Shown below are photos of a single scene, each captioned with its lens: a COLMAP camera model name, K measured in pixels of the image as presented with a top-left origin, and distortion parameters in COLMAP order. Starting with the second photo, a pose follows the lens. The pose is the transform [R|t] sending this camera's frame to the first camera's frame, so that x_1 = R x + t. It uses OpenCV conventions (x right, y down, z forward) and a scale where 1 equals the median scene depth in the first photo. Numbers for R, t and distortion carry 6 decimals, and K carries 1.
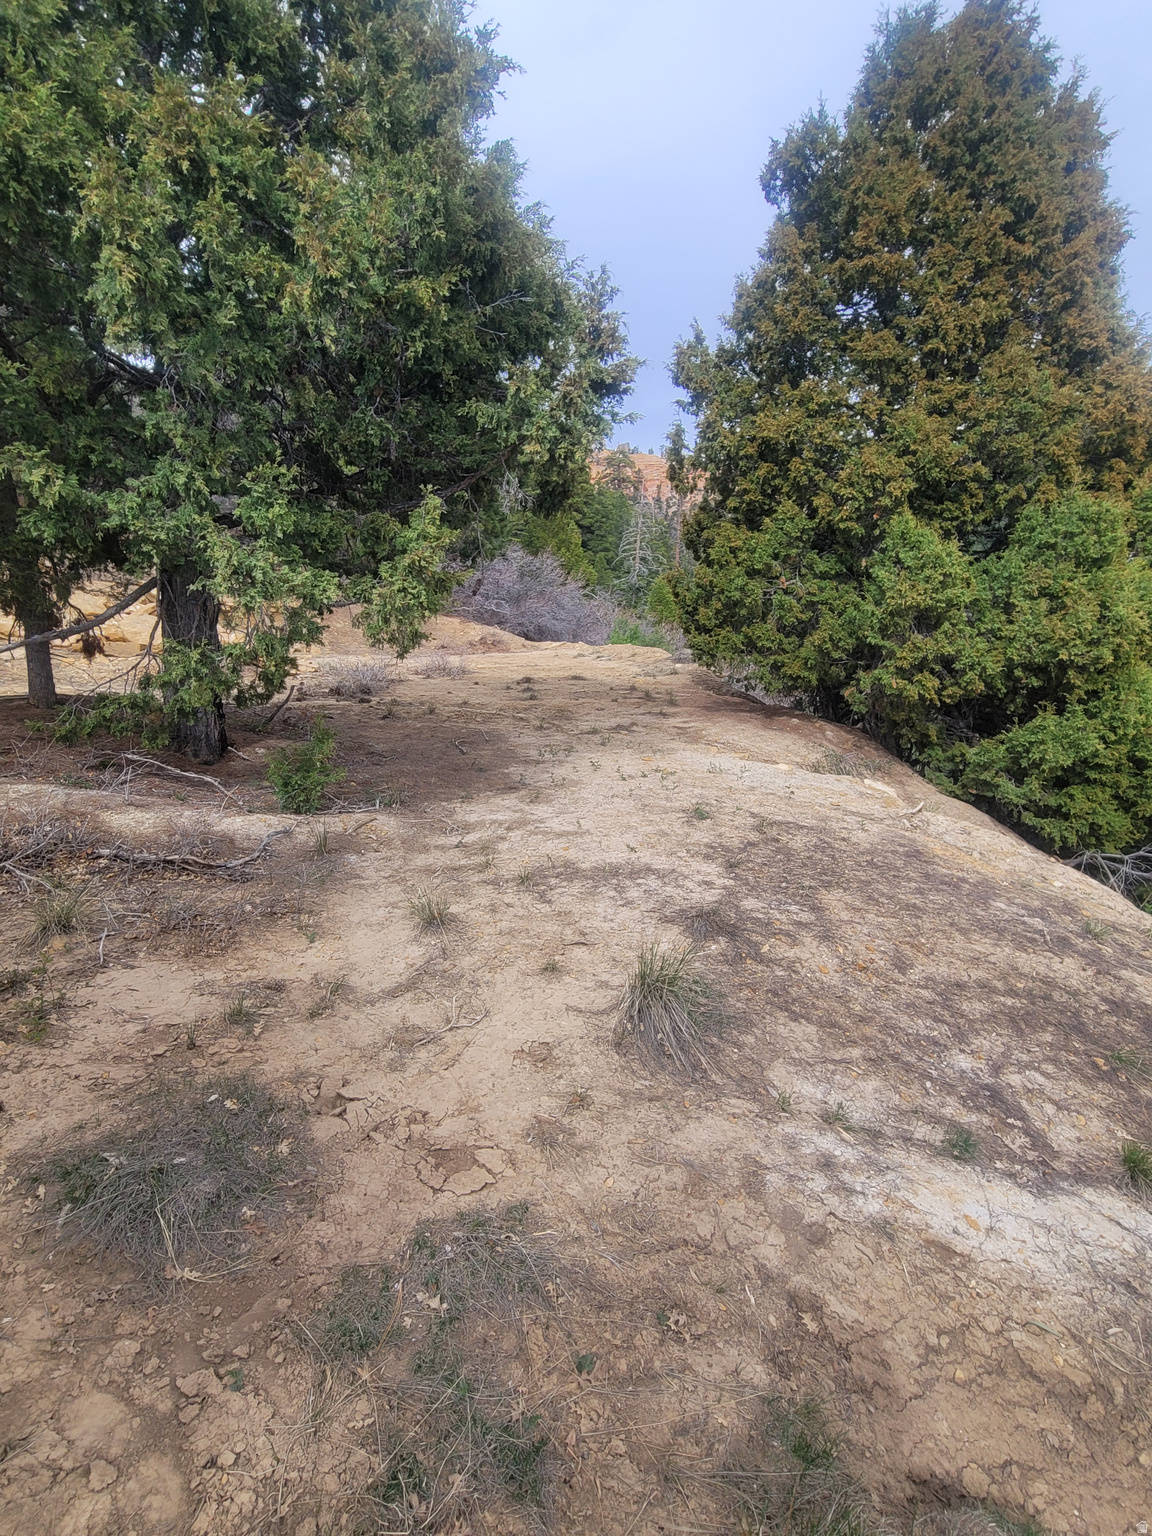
lens RADIAL K [[678.8, 0, 556.1], [0, 678.8, 768.6], [0, 0, 1]] dist [0.001422, -0.001016]
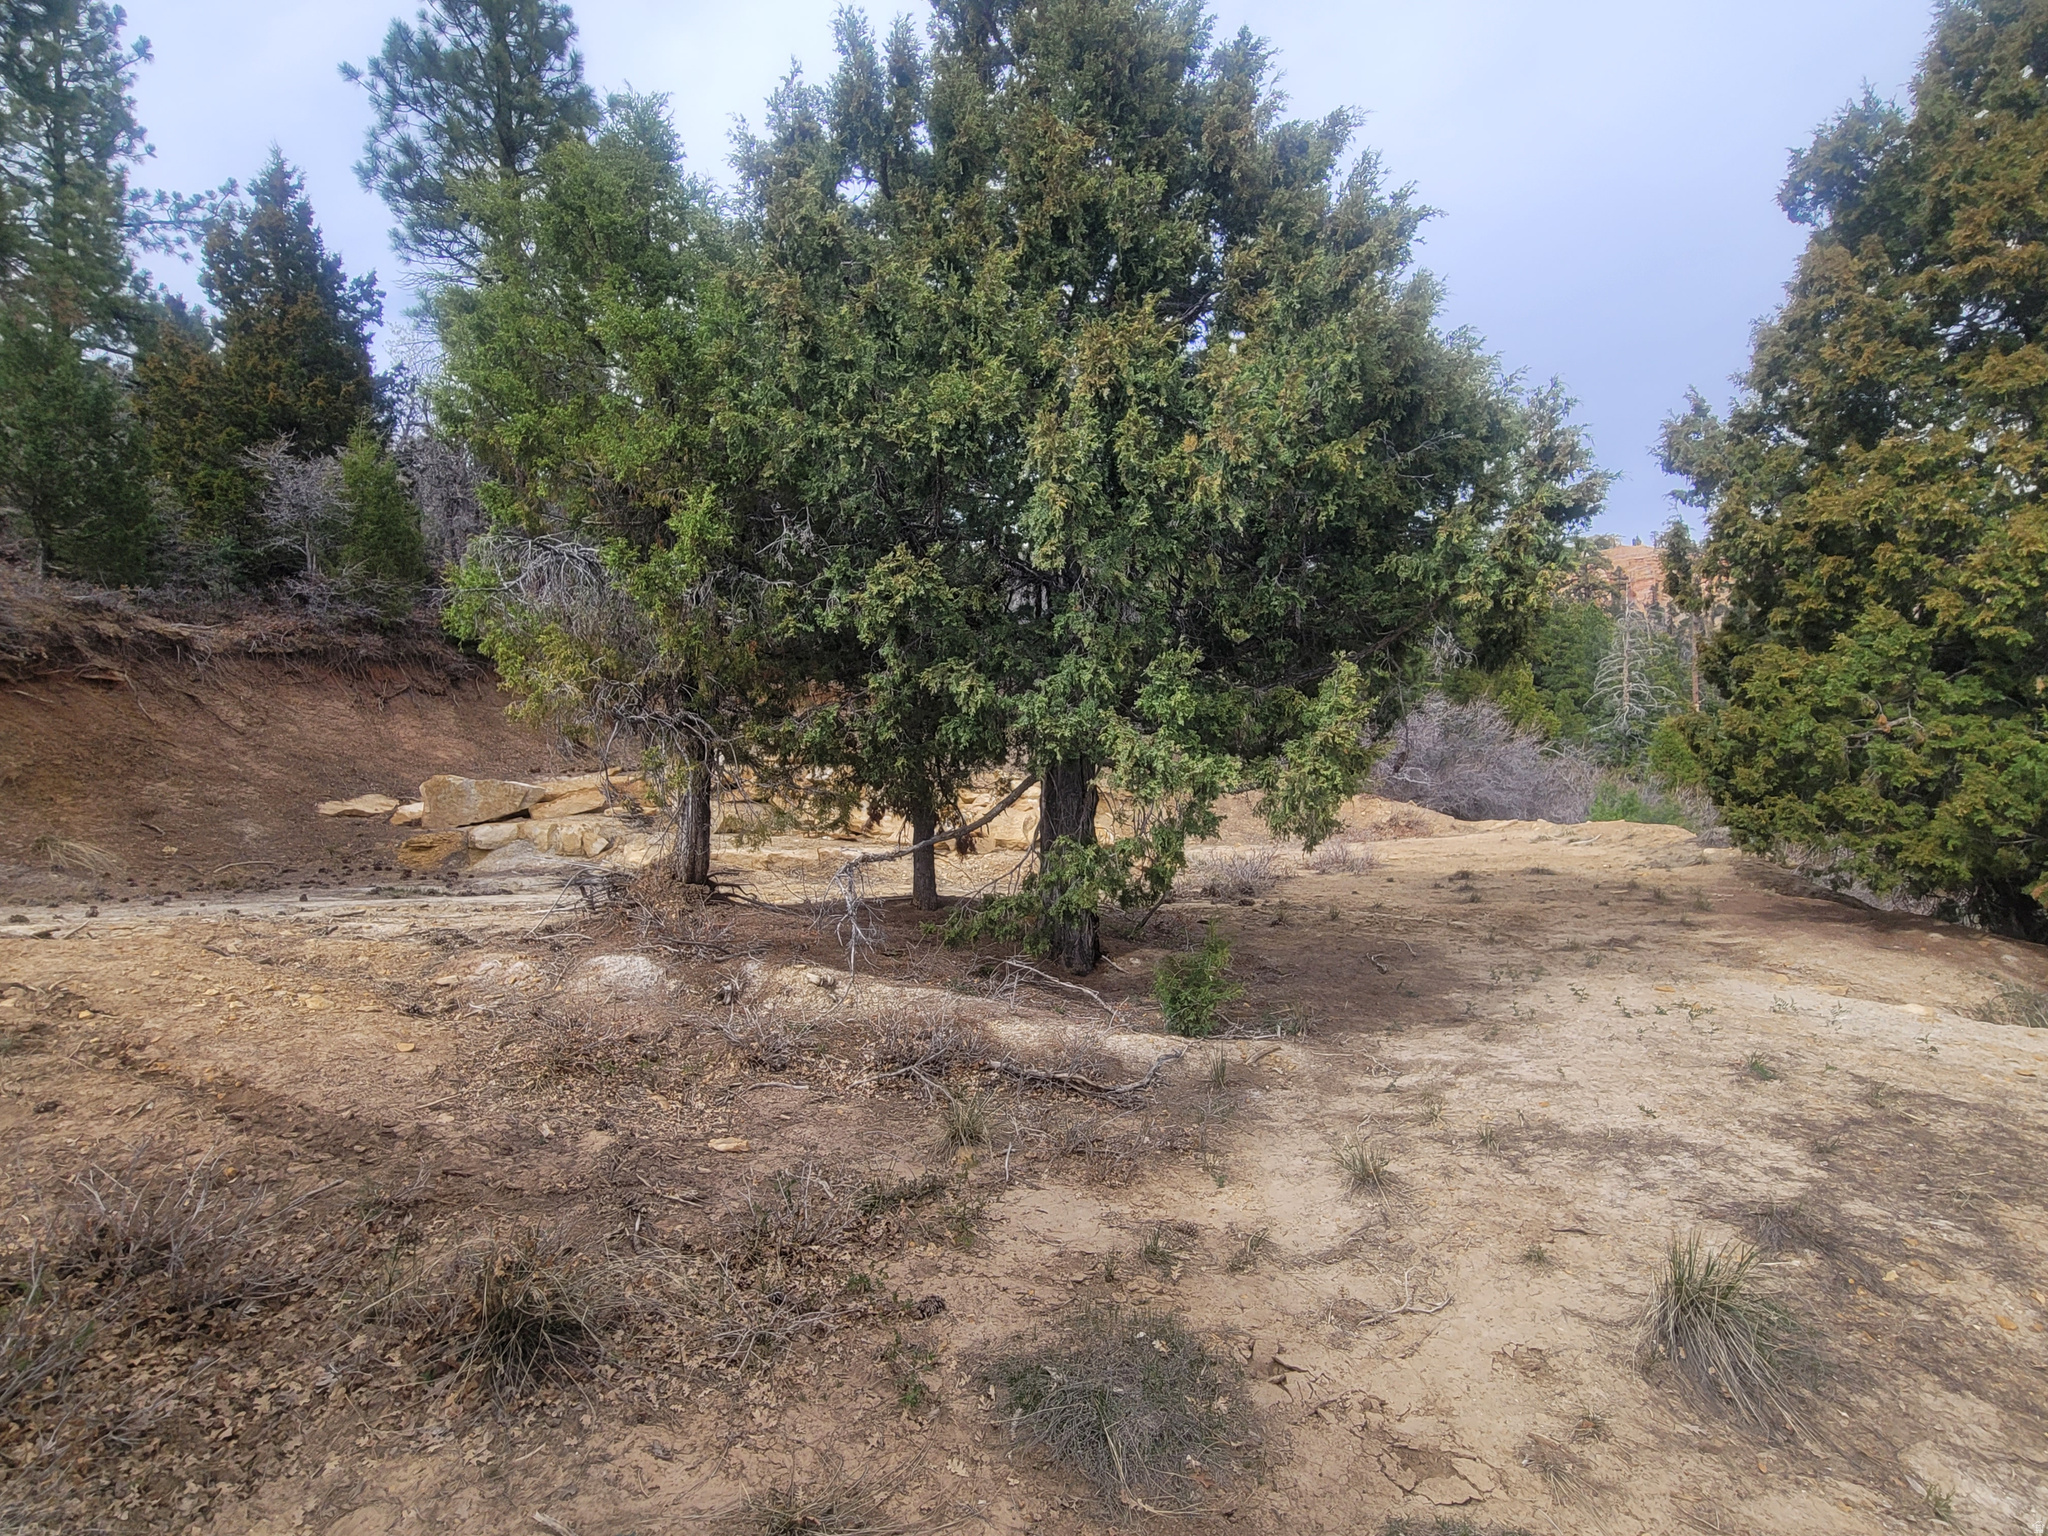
lens RADIAL K [[905.1, 0, 1105.4], [0, 905.1, 800.5], [0, 0, 1]] dist [0.001422, -0.001016]
pose [[0.915839, -0.042790, -0.399259, -0.012914], [-0.042433, 0.978426, -0.202195, 0.012187], [0.399297, 0.202120, 0.894265, -0.113427]]
